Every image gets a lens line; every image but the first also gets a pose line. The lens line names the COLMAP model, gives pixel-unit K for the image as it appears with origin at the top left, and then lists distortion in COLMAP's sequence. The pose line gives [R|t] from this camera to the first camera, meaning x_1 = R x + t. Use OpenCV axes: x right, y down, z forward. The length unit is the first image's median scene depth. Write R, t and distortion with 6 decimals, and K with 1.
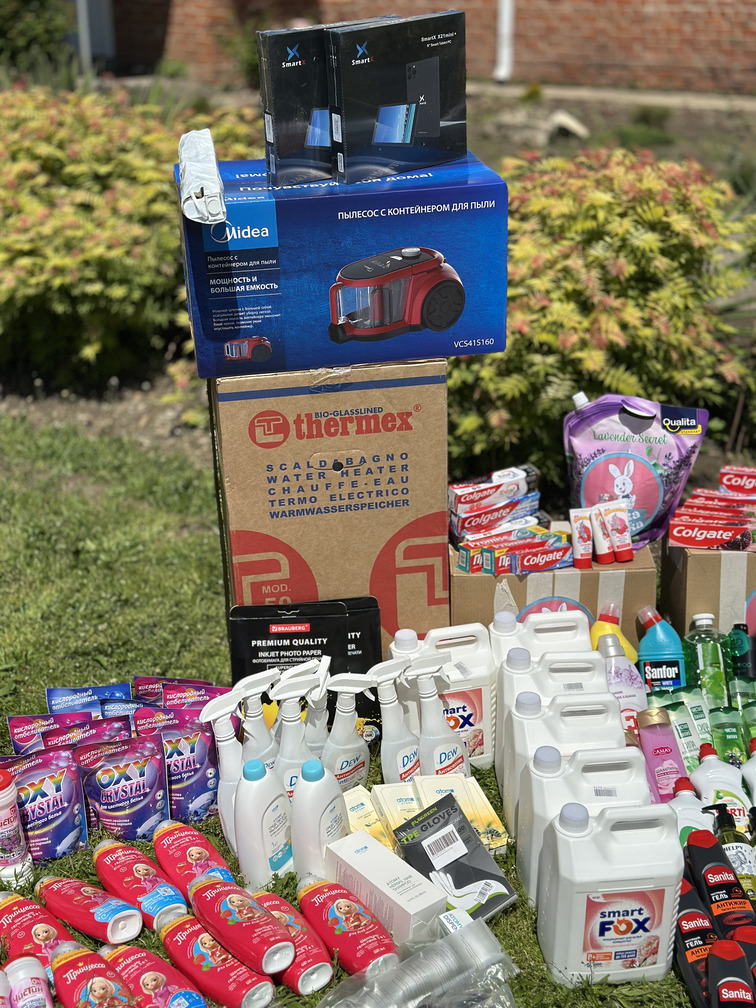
lens RADIAL K [[1409.1, 0, 378.0], [0, 1409.1, 504.0], [0, 0, 1]] dist [0.195538, -0.373416]
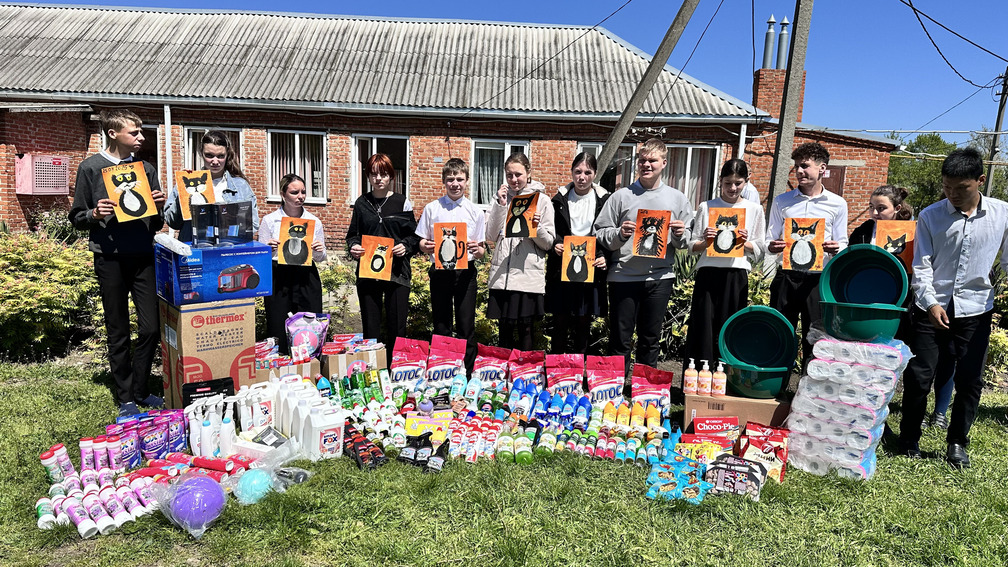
lens RADIAL K [[694.7, 0, 504.0], [0, 694.7, 283.5], [0, 0, 1]] dist [0.098771, -0.115092]
pose [[0.849321, -0.034269, 0.526762, -0.292226], [0.154823, 0.970177, -0.186512, 0.239542], [-0.504661, 0.239964, 0.829298, -0.613452]]
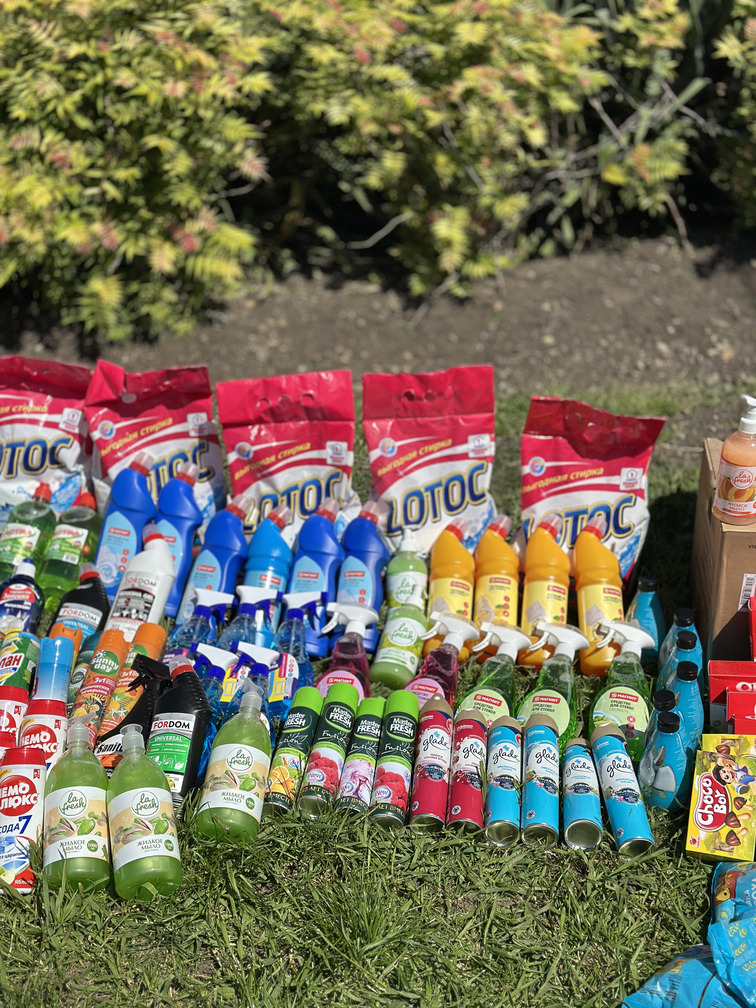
lens RADIAL K [[1409.1, 0, 378.0], [0, 1409.1, 504.0], [0, 0, 1]] dist [0.195538, -0.373416]
pose [[0.760728, -0.307602, 0.571554, 0.179342], [0.227834, 0.951089, 0.208619, 0.017851], [-0.607770, -0.028483, 0.793602, -0.060909]]
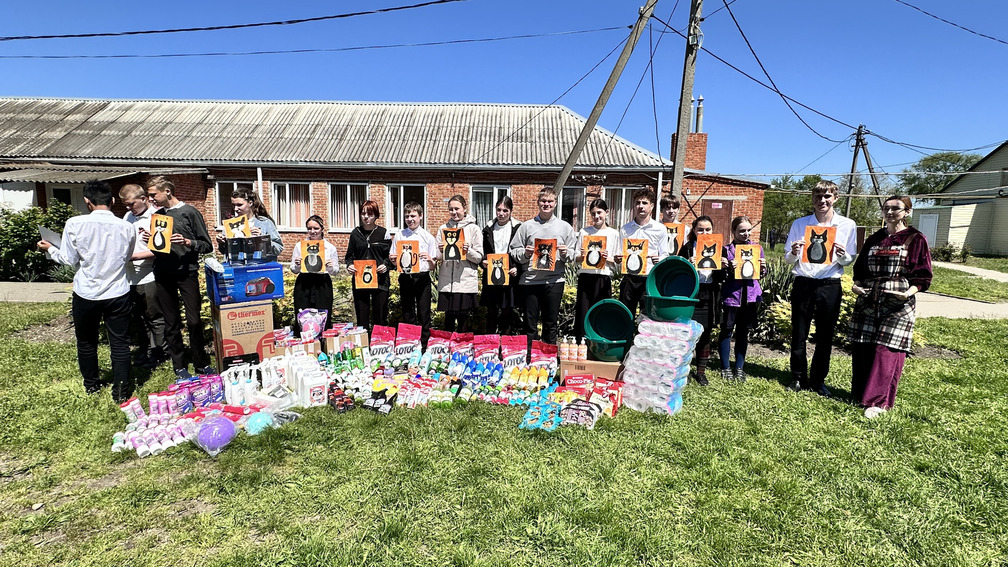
lens RADIAL K [[500.0, 0, 504.0], [0, 500.0, 283.5], [0, 0, 1]] dist [0.001181, 0.001109]
pose [[0.856825, -0.045505, 0.513596, -0.137479], [0.168474, 0.966132, -0.195463, 0.293578], [-0.487307, 0.254005, 0.835472, -0.799118]]
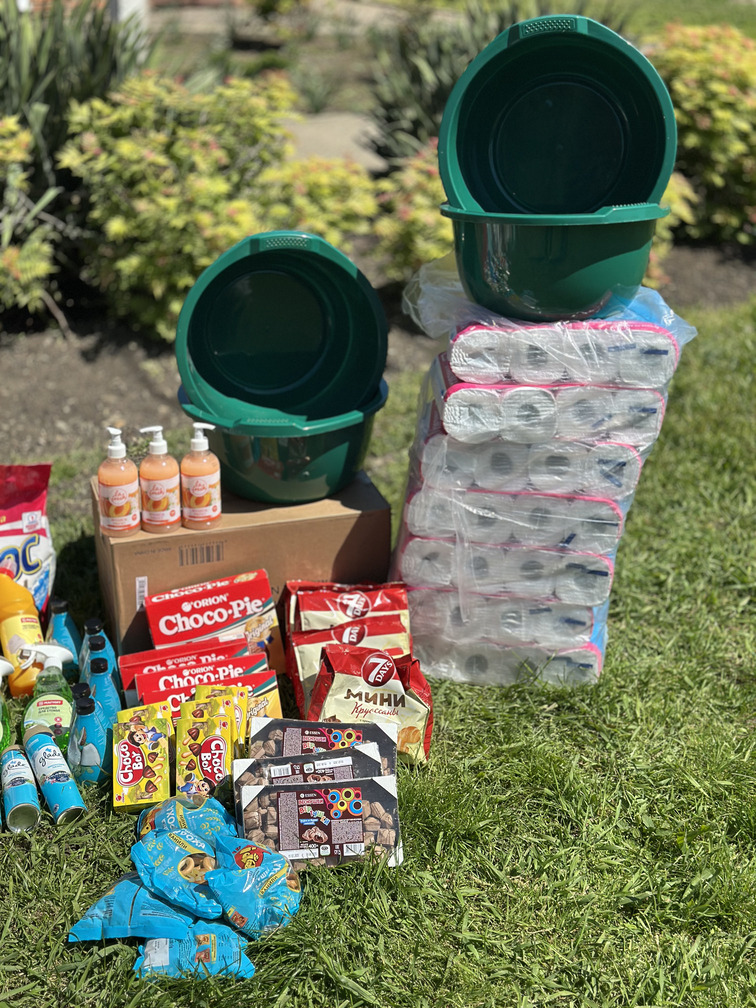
lens RADIAL K [[1409.1, 0, 378.0], [0, 1409.1, 504.0], [0, 0, 1]] dist [0.195538, -0.373416]
pose [[0.437994, -0.350893, 0.827668, 0.084689], [0.305621, 0.923960, 0.229985, 0.060337], [-0.845433, 0.152220, 0.511930, -0.184536]]
